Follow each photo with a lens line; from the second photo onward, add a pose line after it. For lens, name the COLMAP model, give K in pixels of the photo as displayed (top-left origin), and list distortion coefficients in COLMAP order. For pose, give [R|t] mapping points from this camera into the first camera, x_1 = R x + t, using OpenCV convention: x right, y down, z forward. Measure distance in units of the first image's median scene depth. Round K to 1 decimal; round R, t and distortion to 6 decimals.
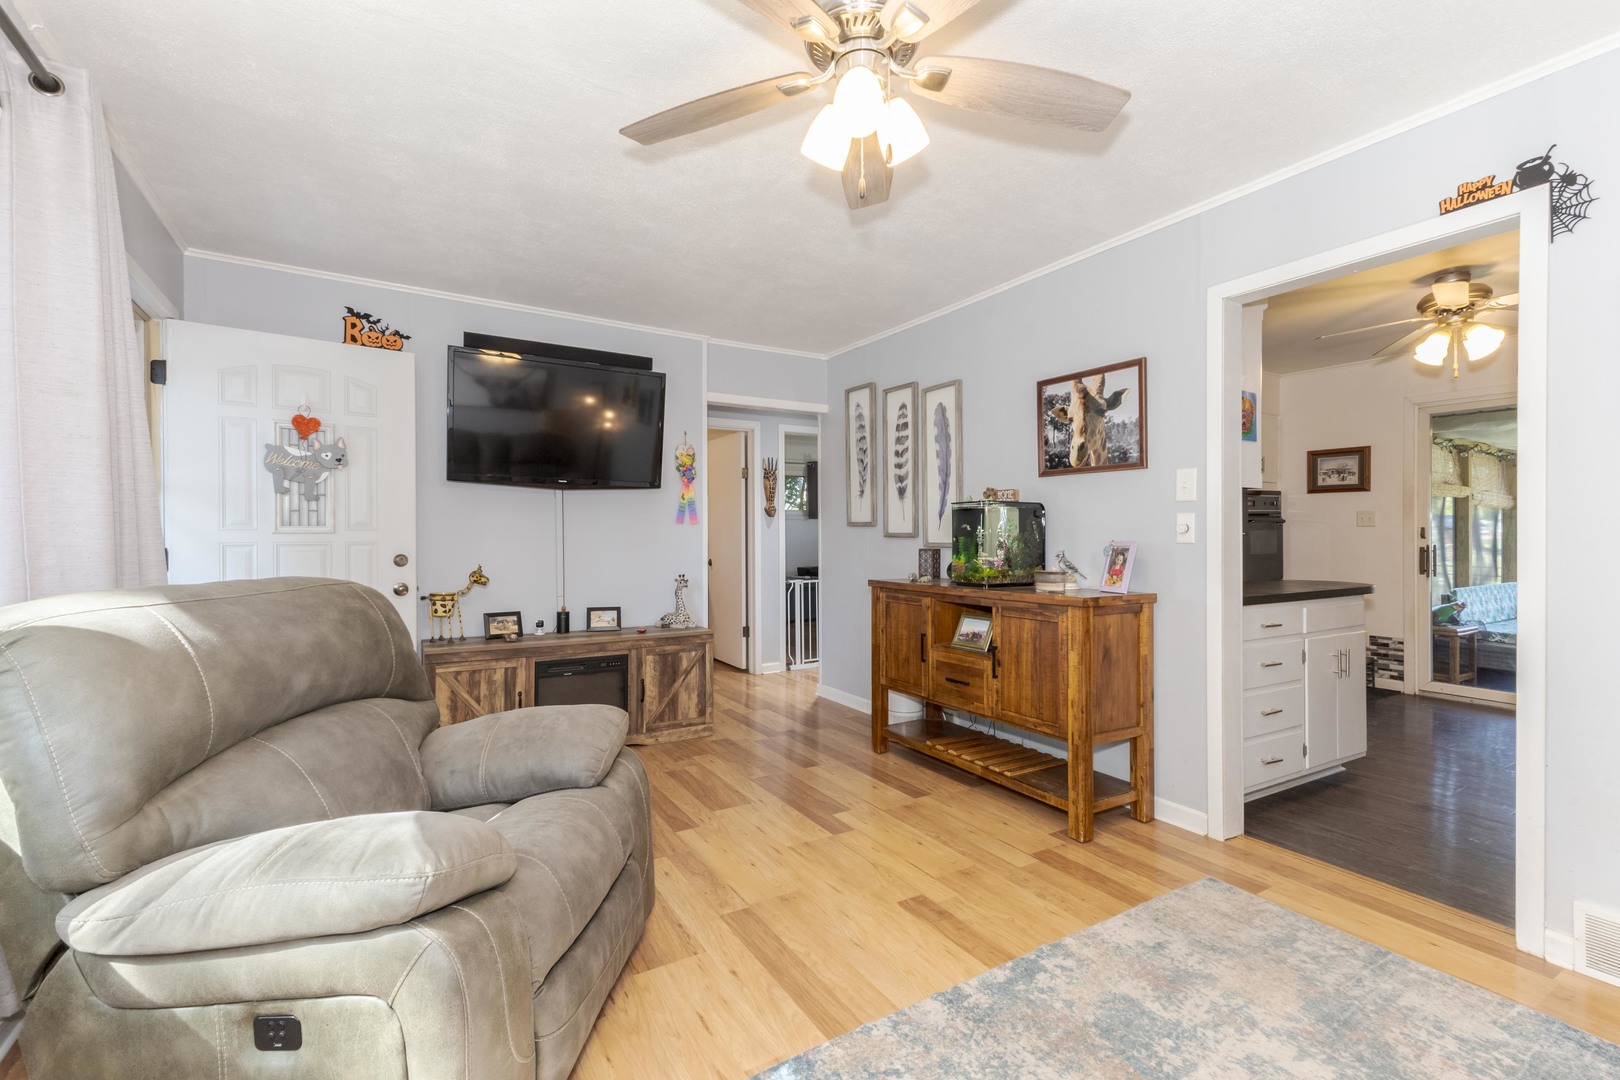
lens RADIAL K [[700.7, 0, 819.6], [0, 700.7, 543.8], [0, 0, 1]] dist [0.002627, 0.000215]
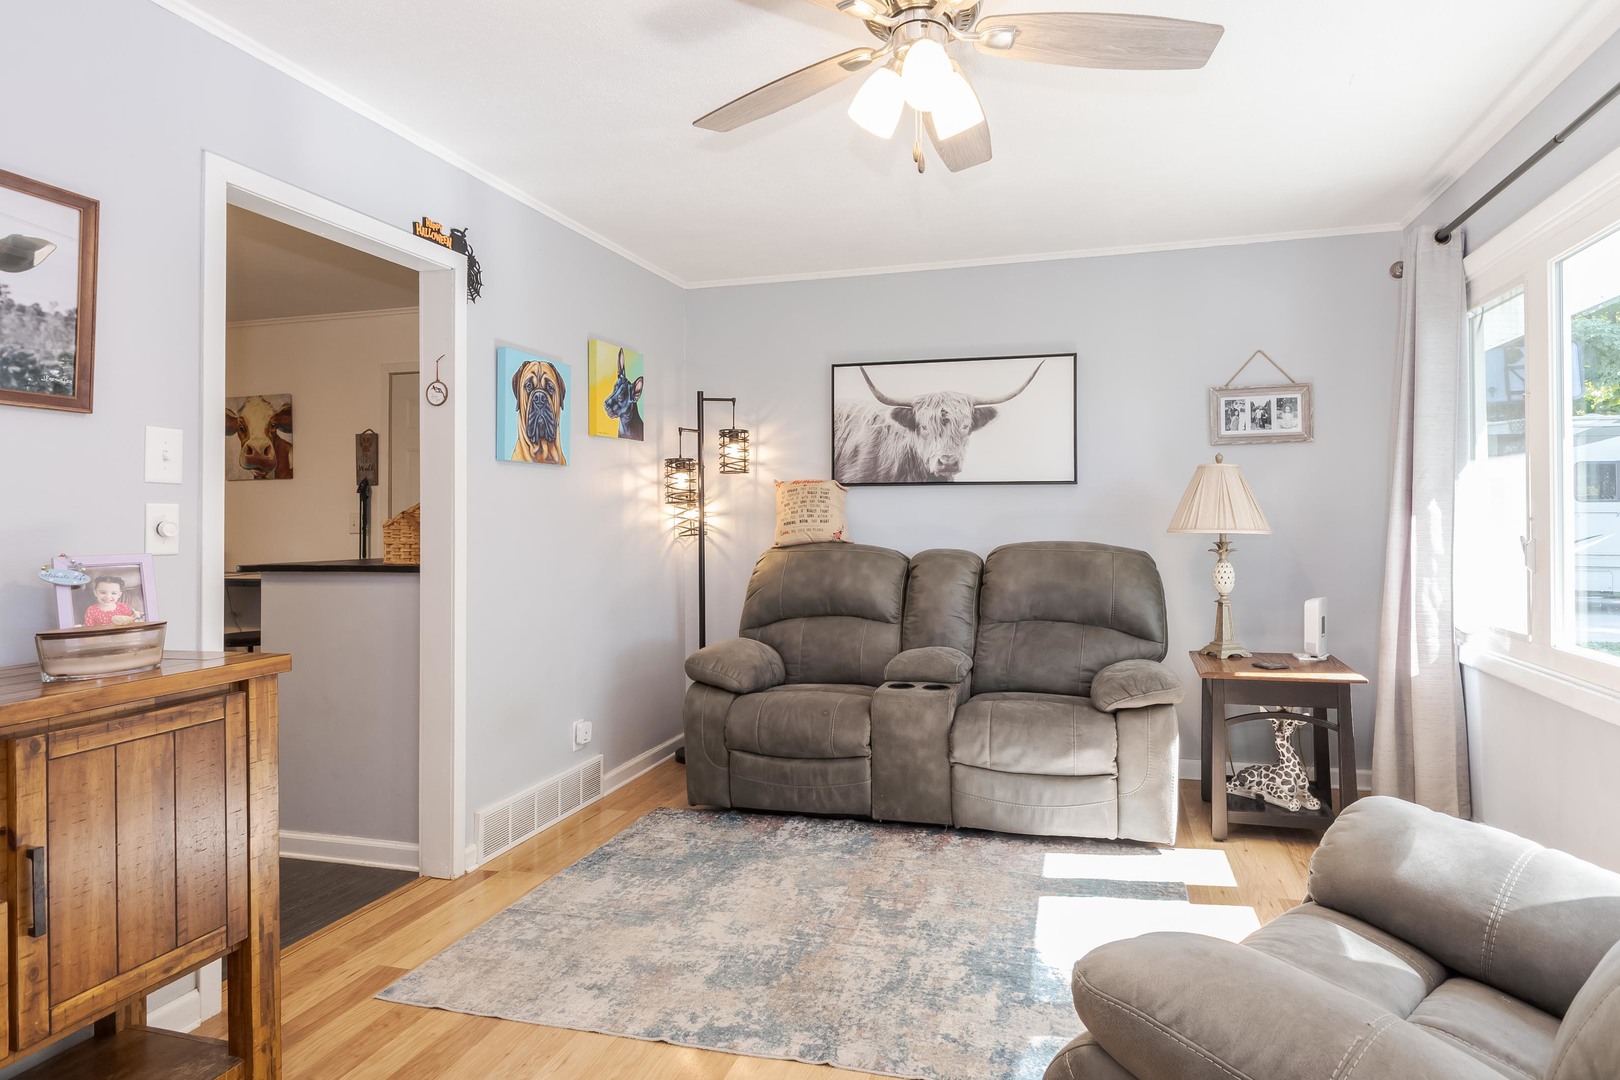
lens RADIAL K [[866.2, 0, 907.0], [0, 866.2, 501.2], [0, 0, 1]] dist [-0.003752, -0.000945]
pose [[-0.710414, 0.024549, 0.703356, -0.625507], [0.022786, 0.999670, -0.011877, -0.031436], [-0.703415, 0.007589, -0.710739, 1.565535]]
